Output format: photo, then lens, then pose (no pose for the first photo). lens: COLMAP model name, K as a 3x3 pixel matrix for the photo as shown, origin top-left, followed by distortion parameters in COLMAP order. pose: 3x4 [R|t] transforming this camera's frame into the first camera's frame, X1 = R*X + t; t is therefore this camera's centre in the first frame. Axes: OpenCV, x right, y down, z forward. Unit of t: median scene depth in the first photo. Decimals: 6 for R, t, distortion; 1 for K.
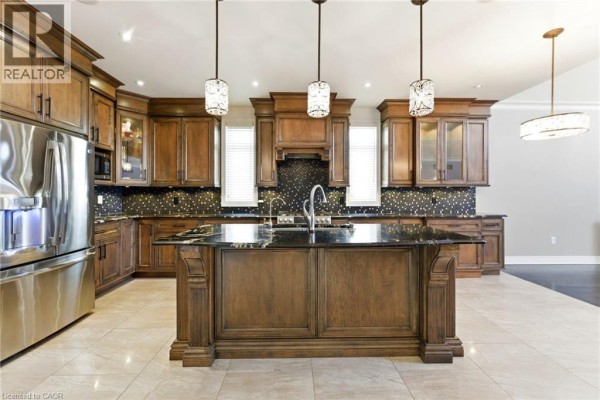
lens RADIAL K [[242.0, 0, 300.0], [0, 242.0, 200.0], [0, 0, 1]] dist [0.007462, 0.000117]
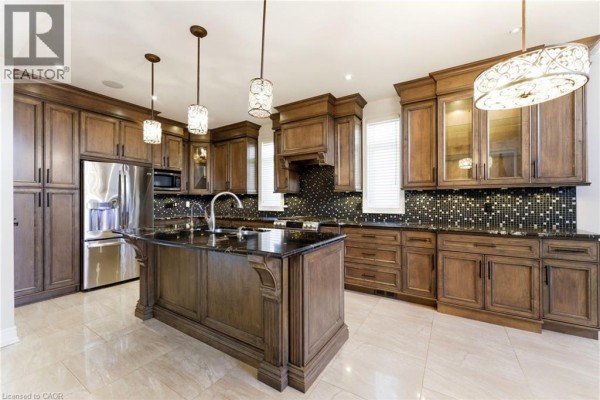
lens RADIAL K [[239.2, 0, 300.1], [0, 239.2, 205.7], [0, 0, 1]] dist [-0.000972, 0.000035]
pose [[0.837074, 0.009221, -0.547011, 0.514803], [-0.008877, 0.999955, 0.003274, -0.002283], [0.547017, 0.002115, 0.837119, 0.141326]]
